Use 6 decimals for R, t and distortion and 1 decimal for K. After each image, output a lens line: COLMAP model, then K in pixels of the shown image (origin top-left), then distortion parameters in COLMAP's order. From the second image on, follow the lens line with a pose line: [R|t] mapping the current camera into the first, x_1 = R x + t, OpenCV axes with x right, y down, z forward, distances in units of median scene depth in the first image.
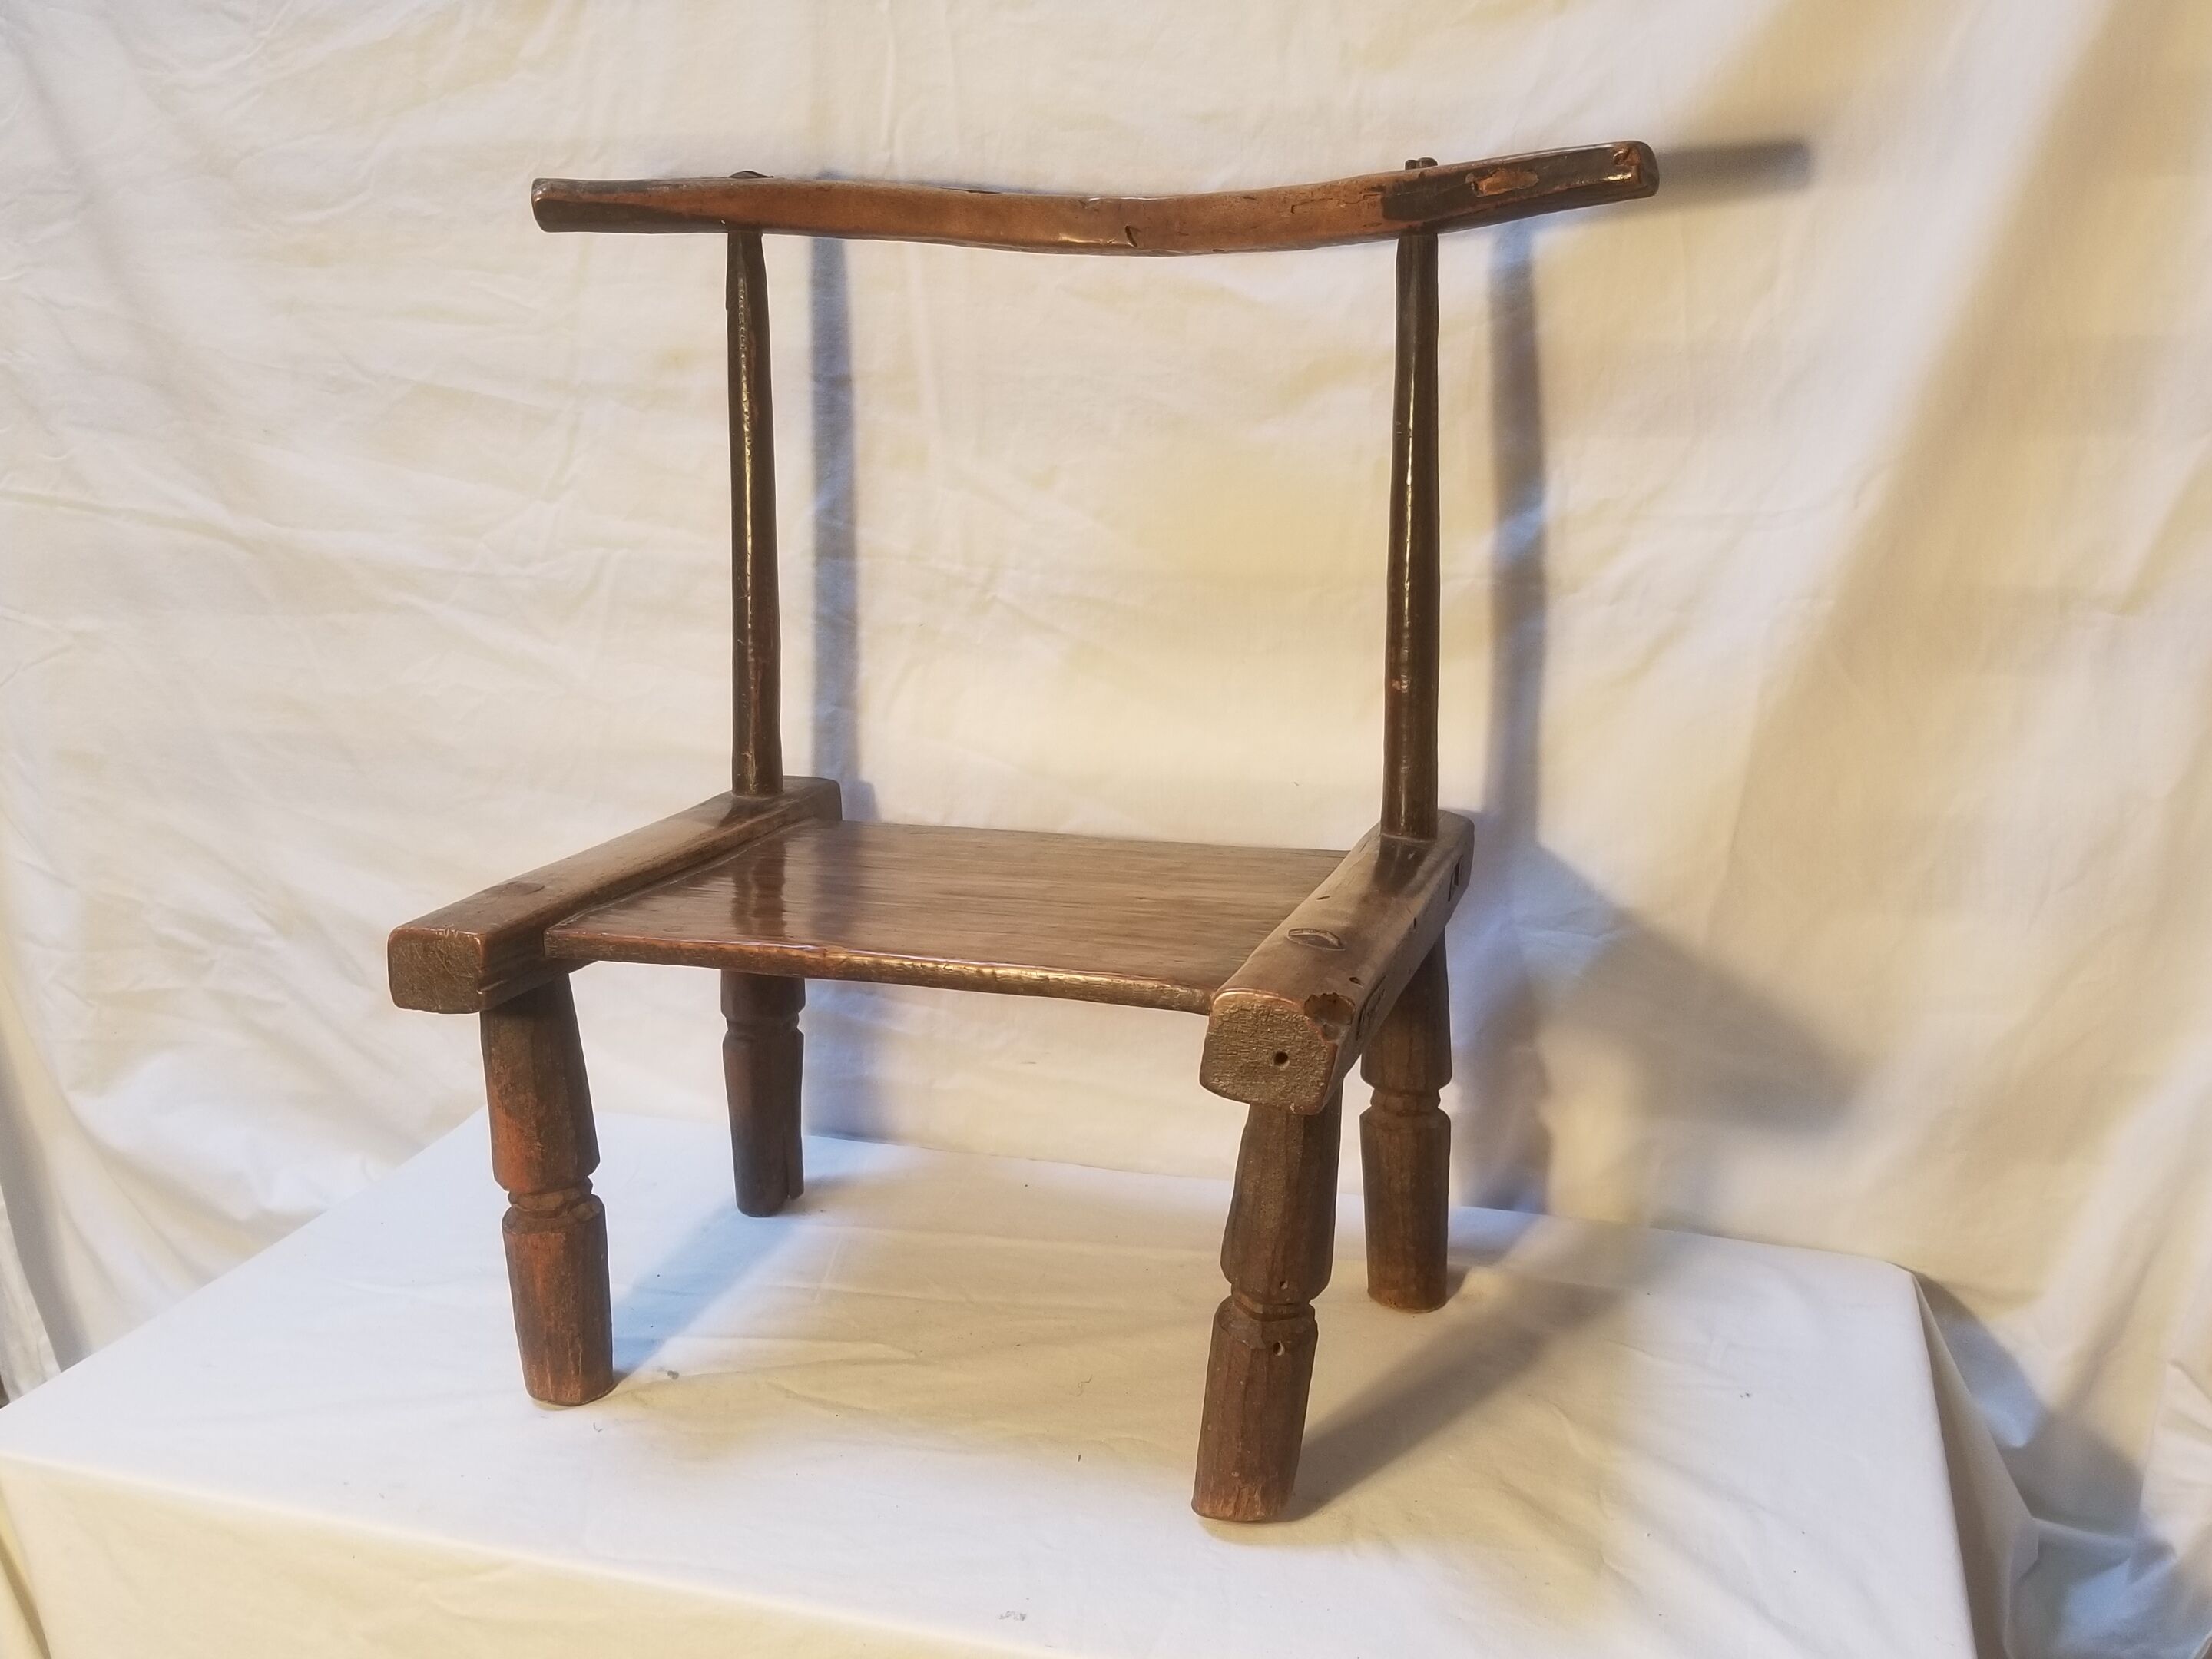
lens RADIAL K [[2075.8, 0, 1091.0], [0, 2075.8, 827.7], [0, 0, 1]] dist [0.004010, 0.000000]
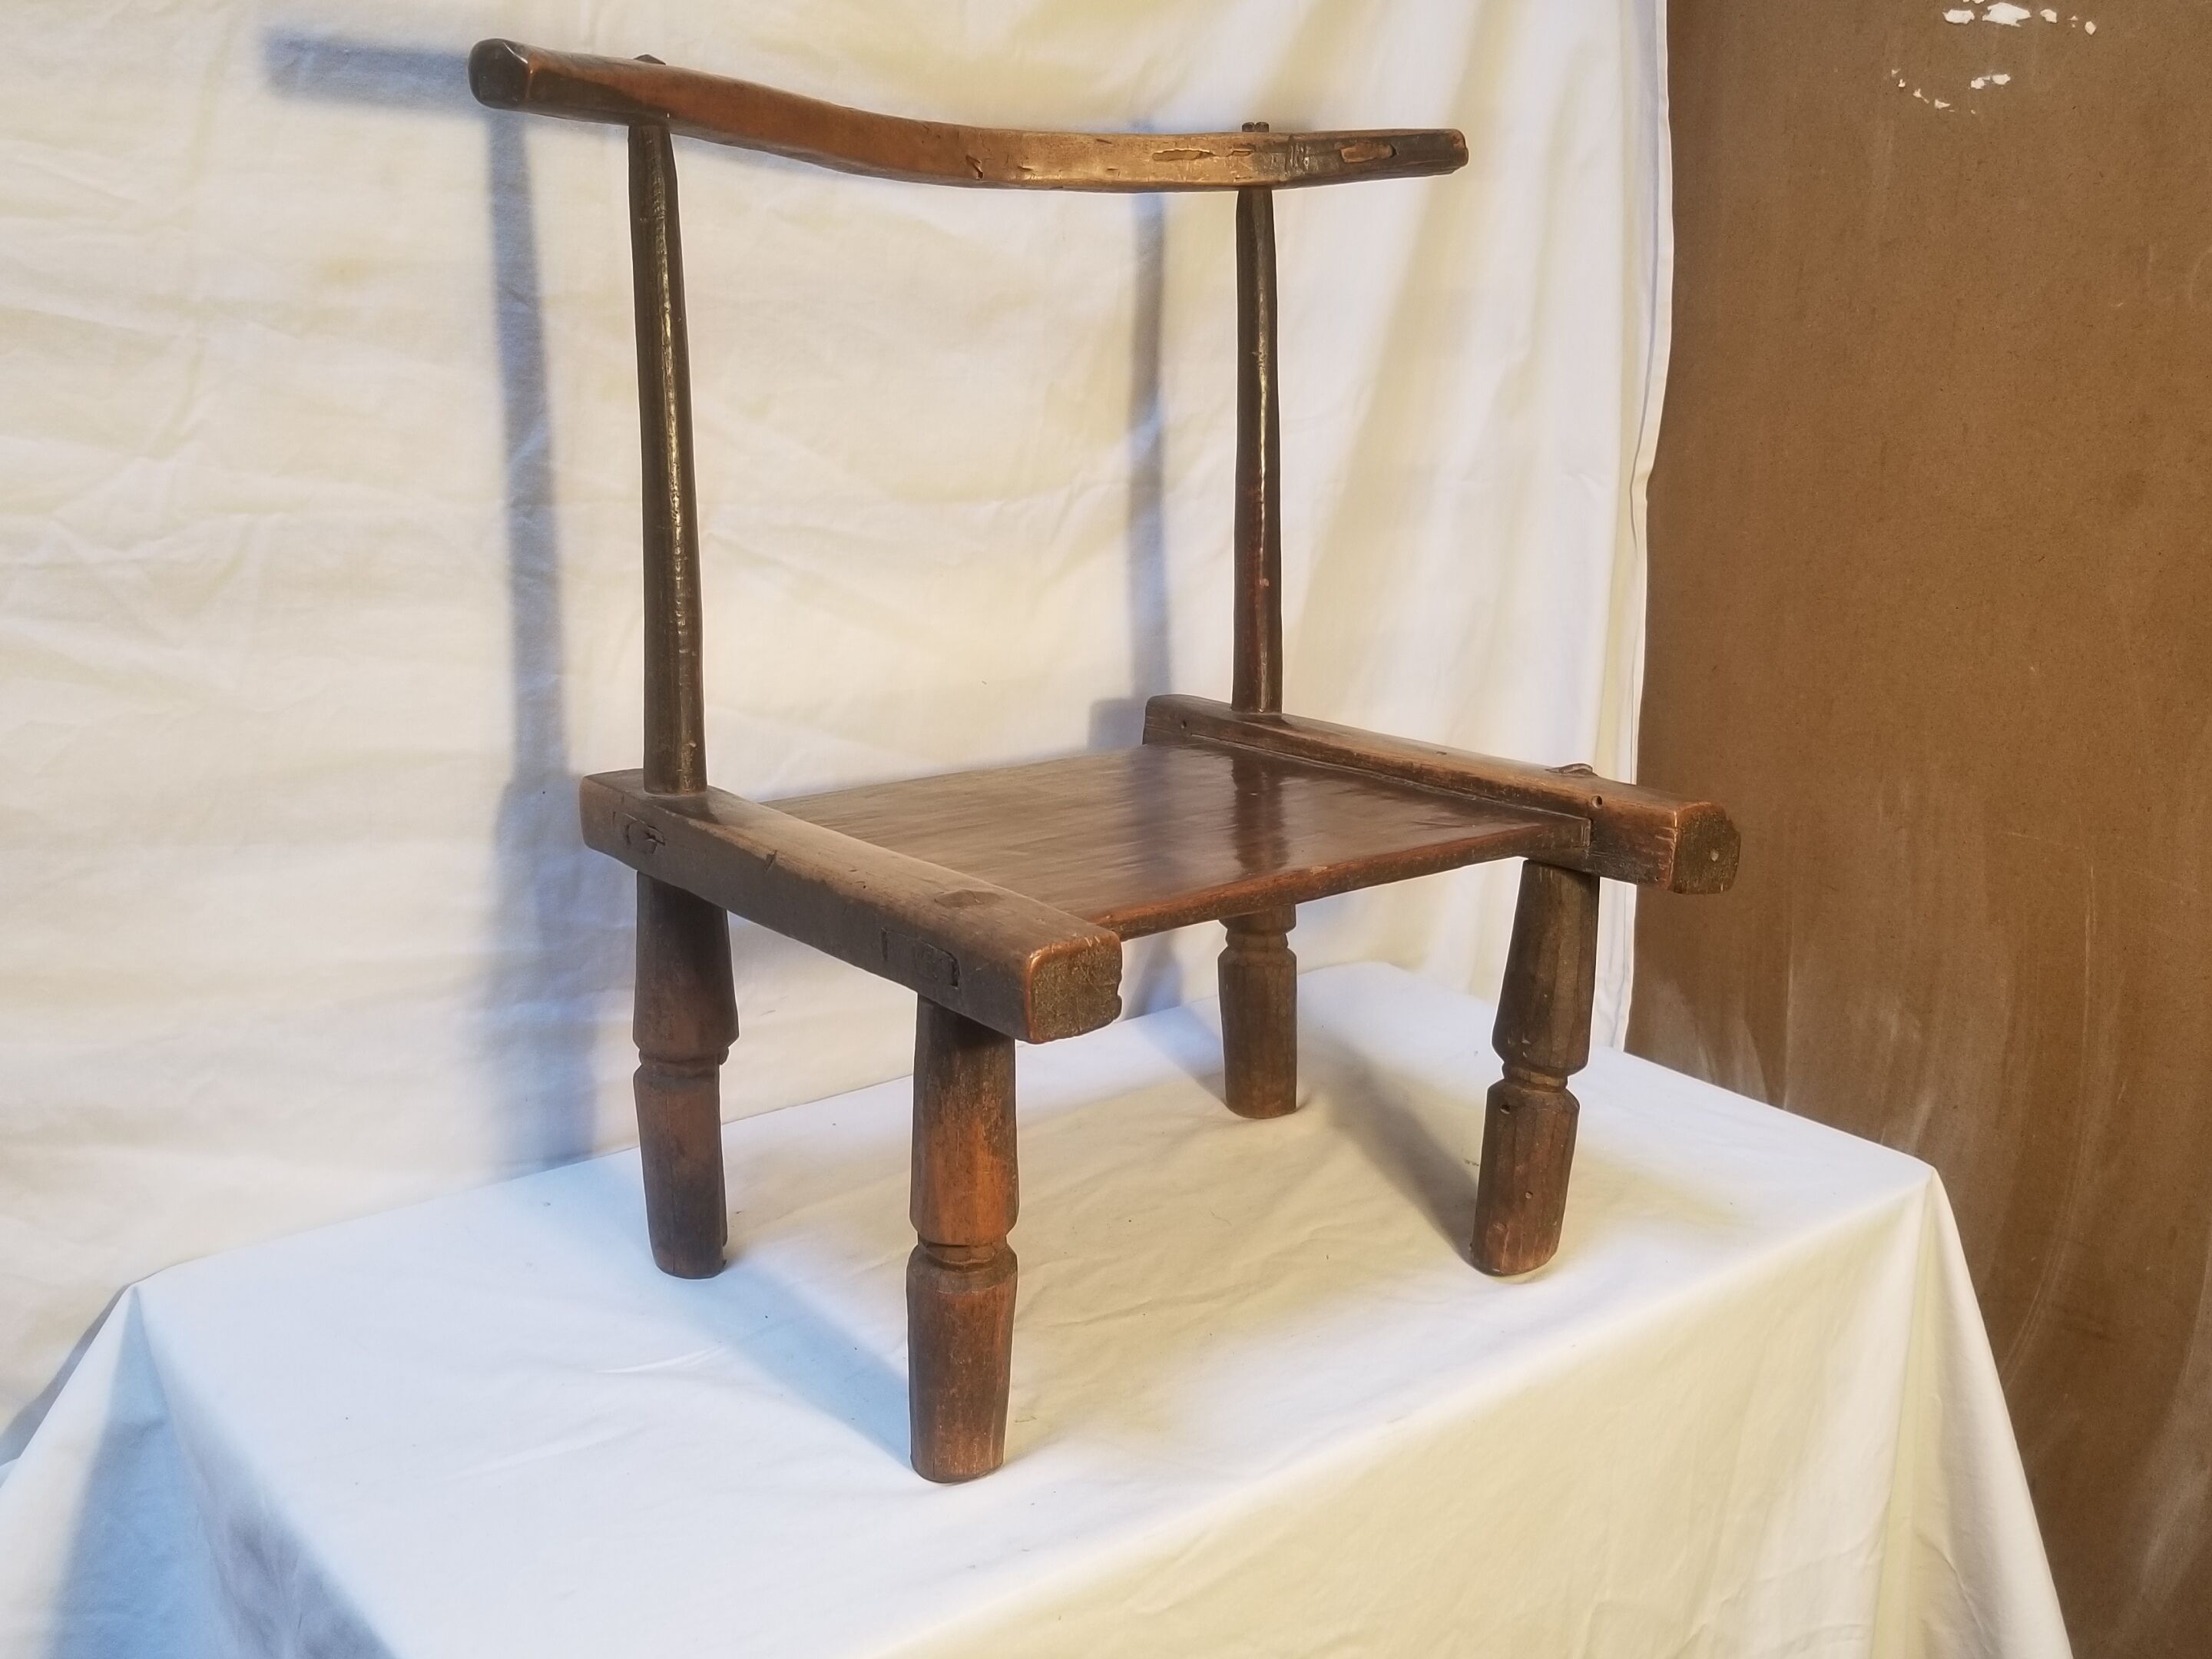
lens RADIAL K [[2075.8, 0, 1086.0], [0, 2075.8, 781.0], [0, 0, 1]] dist [0.004010, 0.000000]
pose [[0.559533, -0.173104, 0.810529, -0.818056], [0.159417, 0.982163, 0.099709, -0.074980], [-0.813332, 0.073422, 0.577148, 0.354095]]
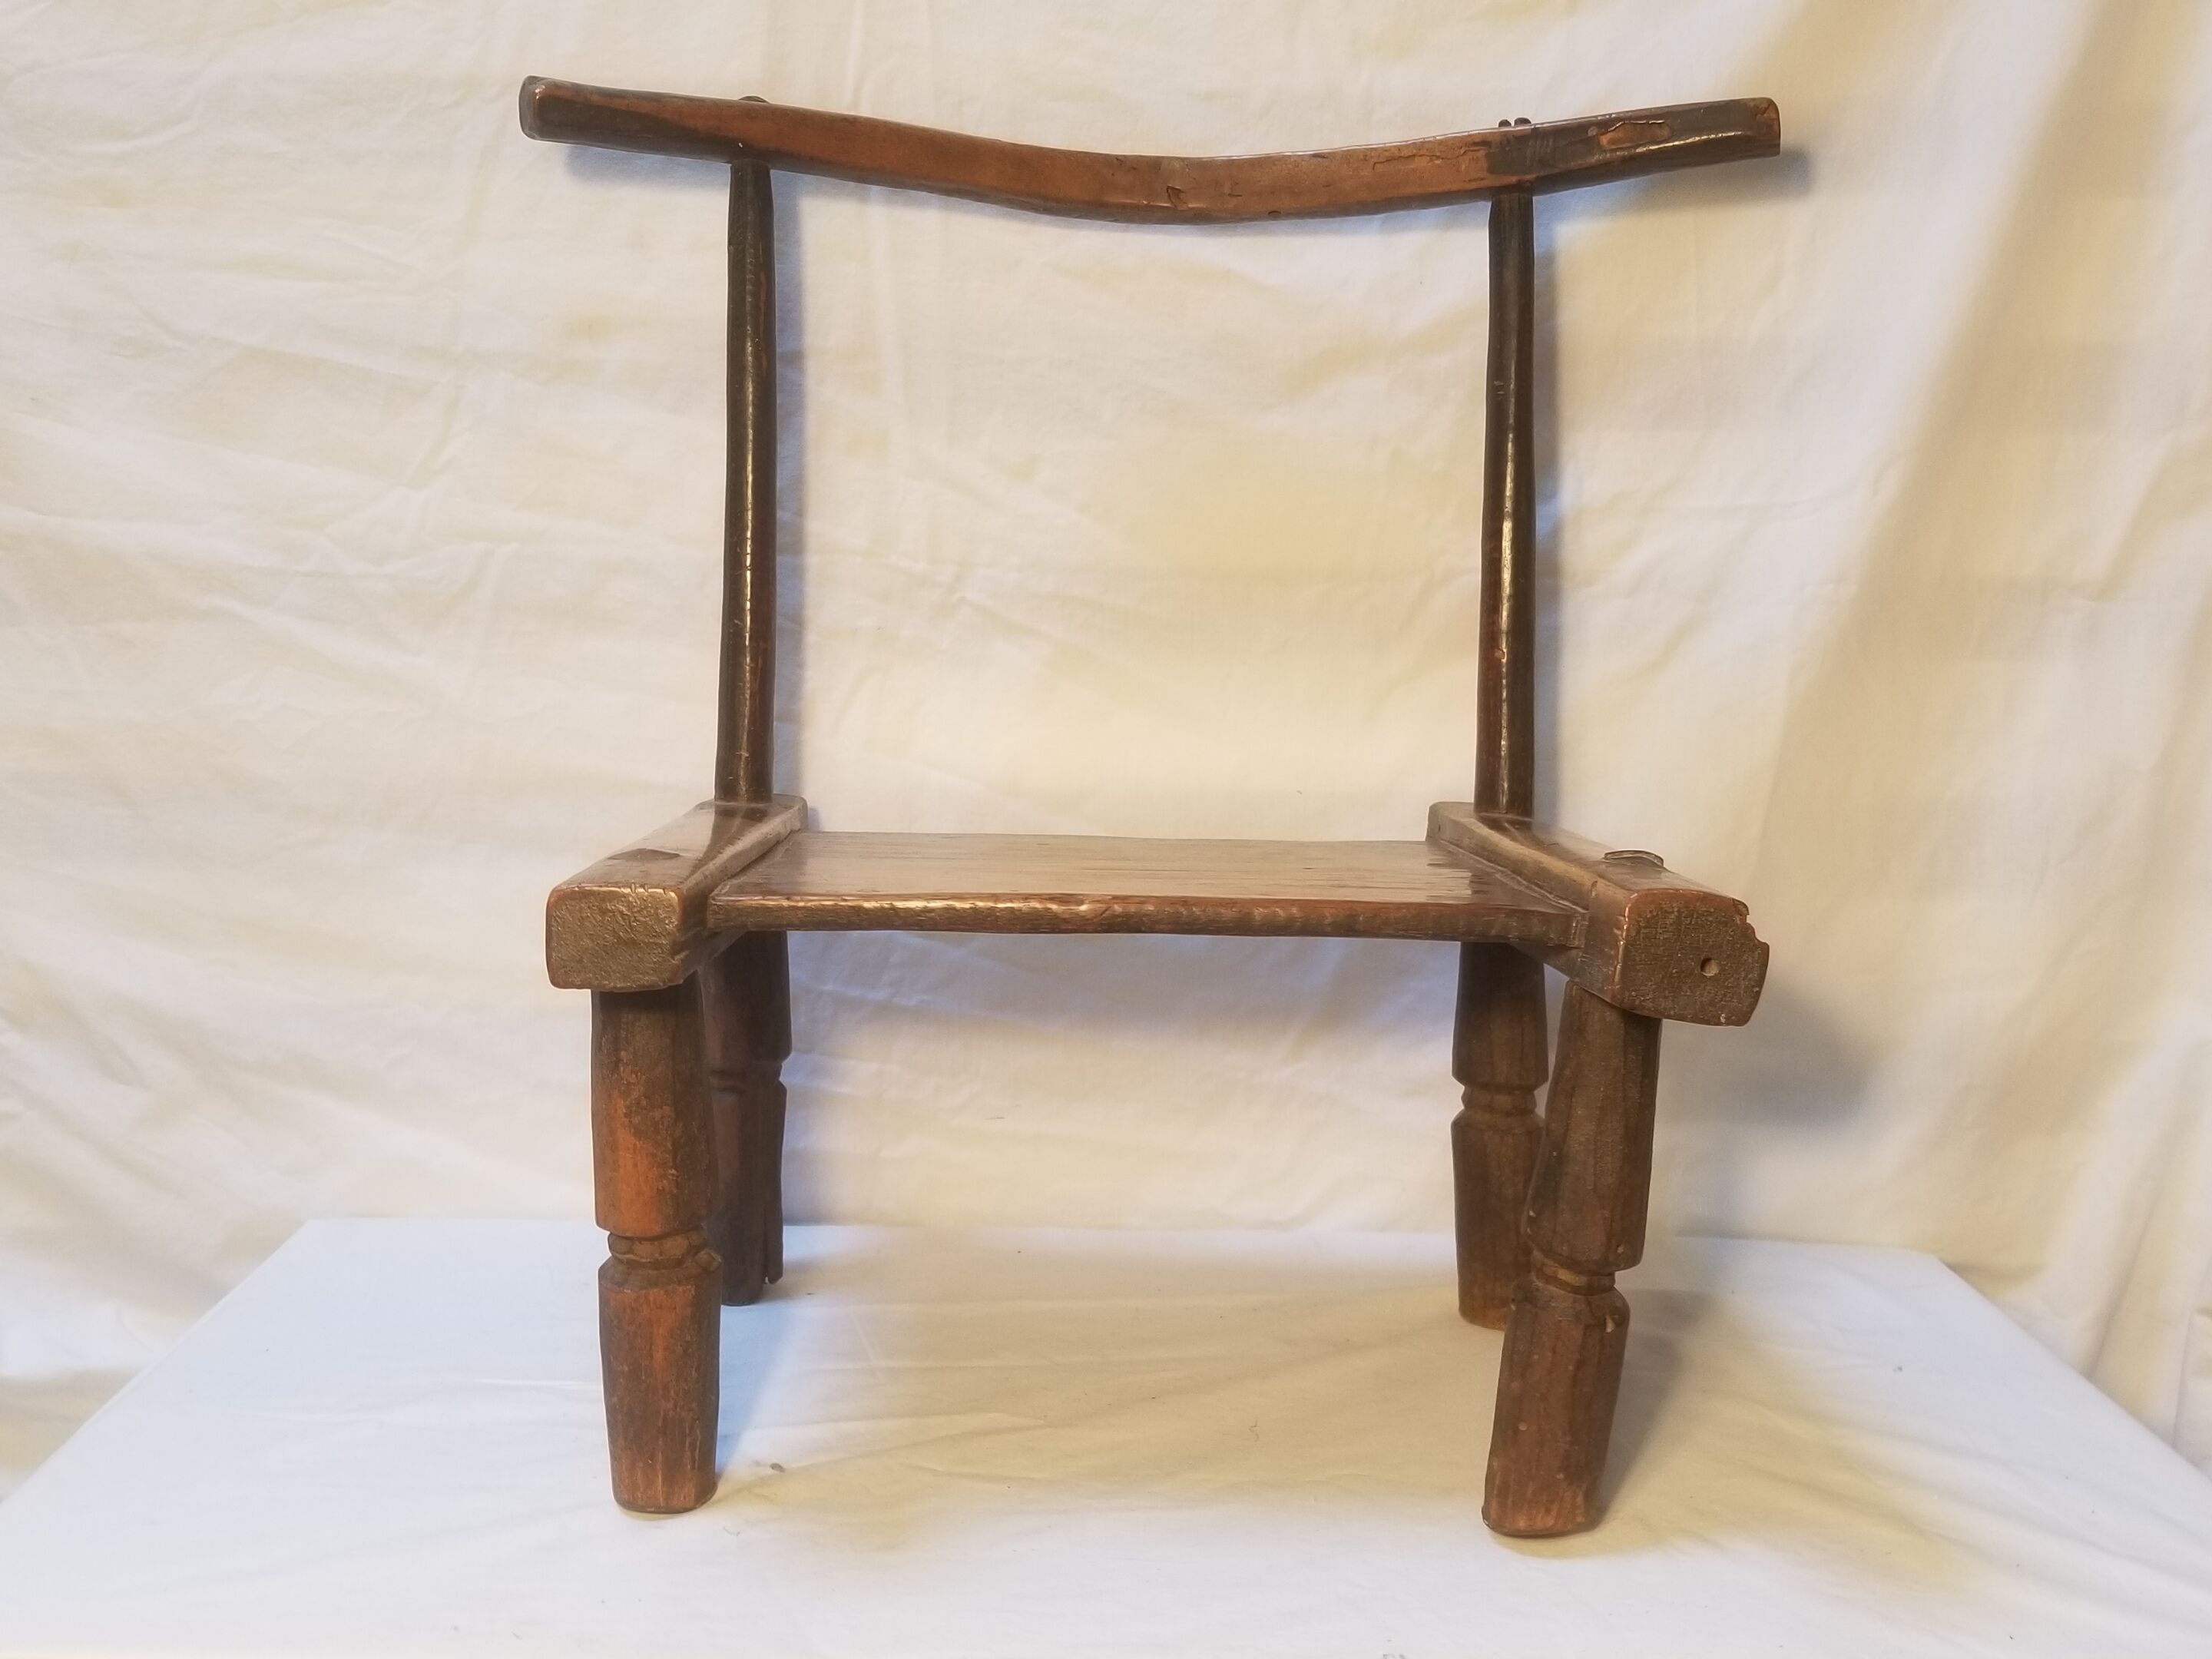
lens RADIAL K [[2075.8, 0, 1060.3], [0, 2075.8, 814.7], [0, 0, 1]] dist [0.004010, 0.000000]
pose [[0.954783, -0.008811, 0.297173, -0.306686], [0.041486, 0.993730, -0.103826, 0.088453], [-0.294395, 0.111460, 0.949162, 0.146356]]
